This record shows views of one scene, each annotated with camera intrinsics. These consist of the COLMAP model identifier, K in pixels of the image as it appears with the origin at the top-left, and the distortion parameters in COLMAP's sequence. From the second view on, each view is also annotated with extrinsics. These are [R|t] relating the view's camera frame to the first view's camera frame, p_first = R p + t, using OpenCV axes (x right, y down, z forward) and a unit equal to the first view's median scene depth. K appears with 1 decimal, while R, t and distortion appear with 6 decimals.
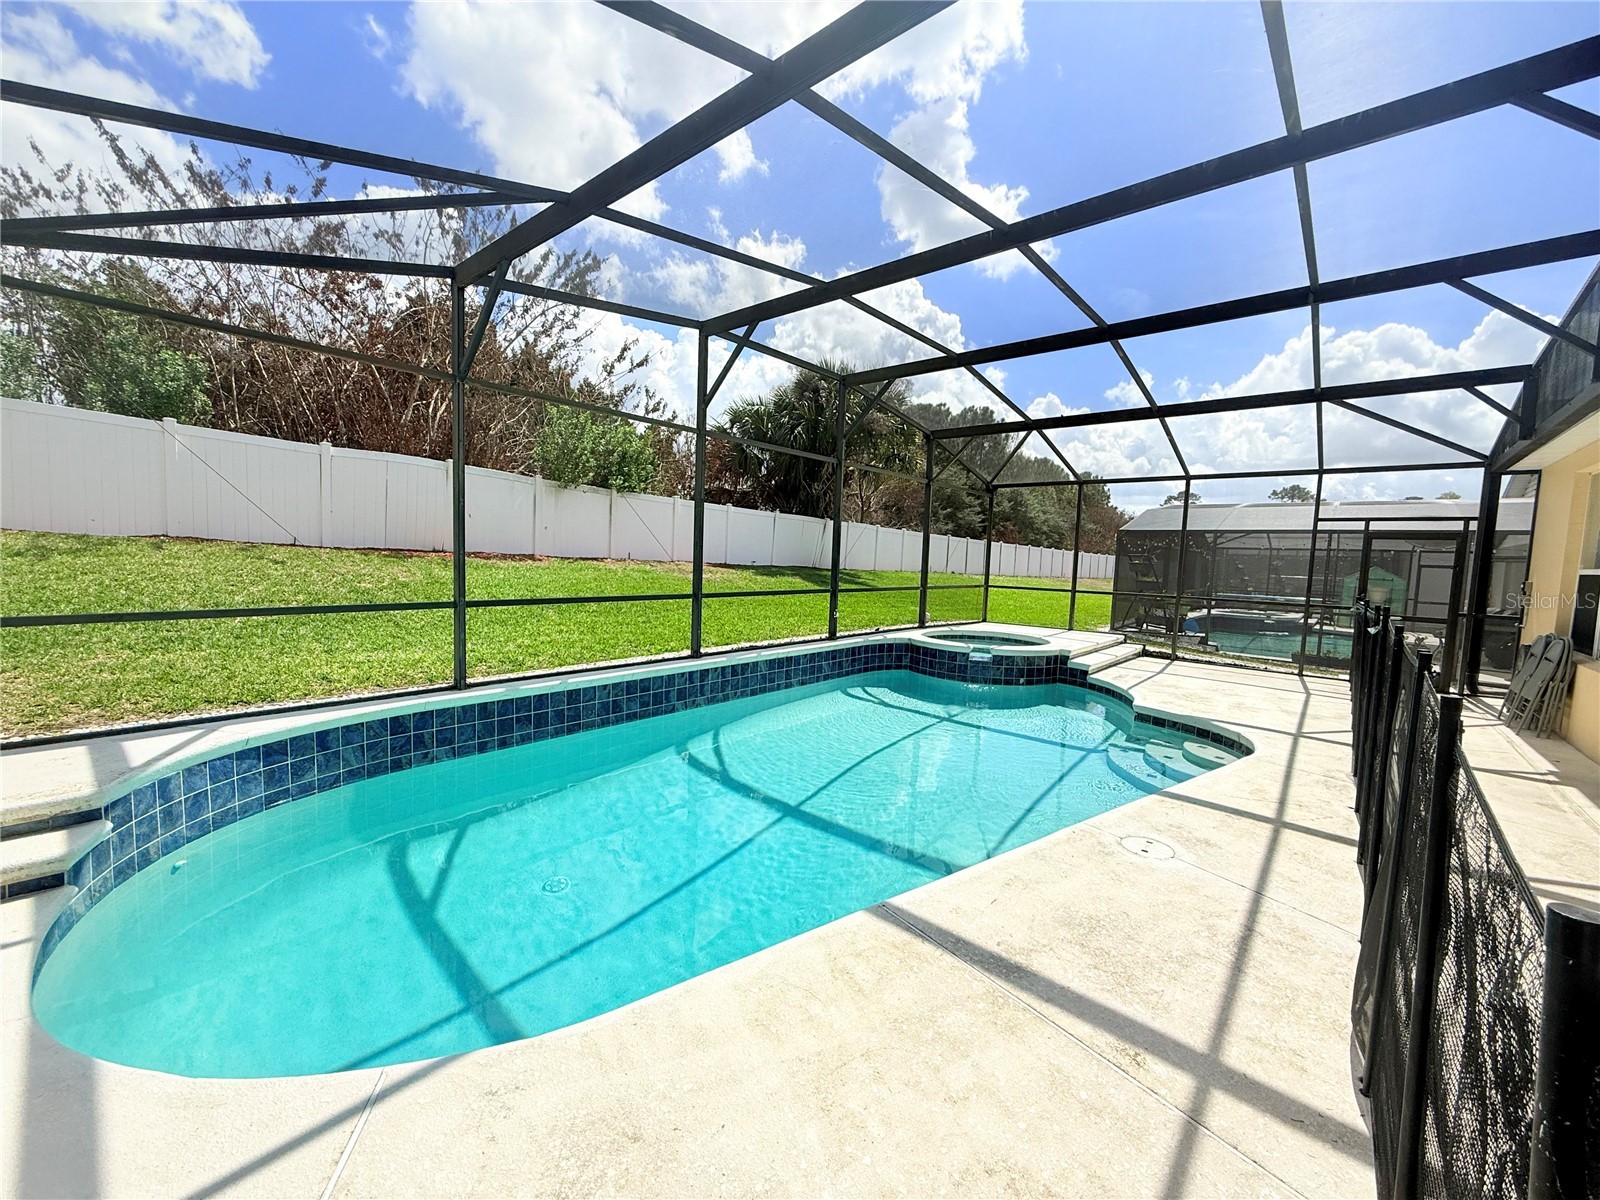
lens RADIAL K [[621.3, 0, 800.0], [0, 621.3, 600.0], [0, 0, 1]] dist [0.000797, 0.000015]
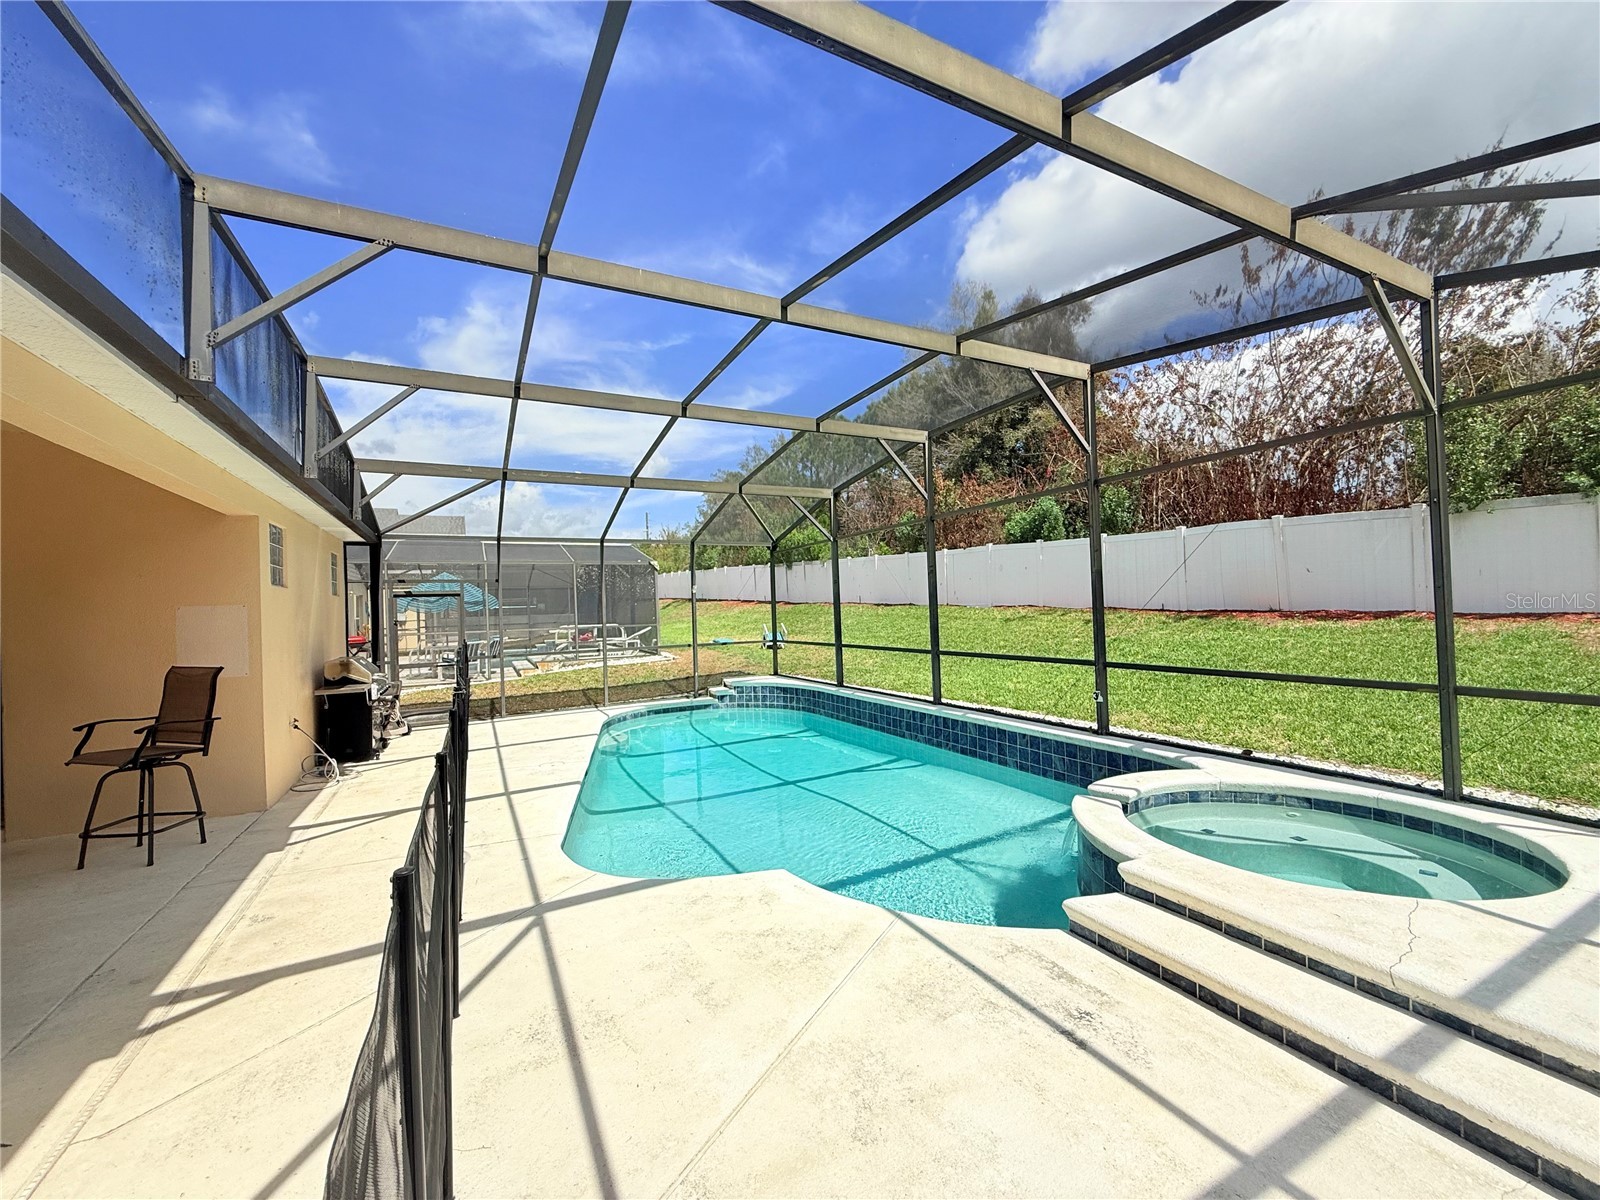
lens RADIAL K [[638.8, 0, 797.3], [0, 638.8, 602.4], [0, 0, 1]] dist [-0.000679, -0.000155]
pose [[-0.358364, -0.042407, -0.932618, 1.021349], [-0.066392, 0.997596, -0.019850, -0.056776], [0.931218, 0.054805, -0.360318, 1.119754]]
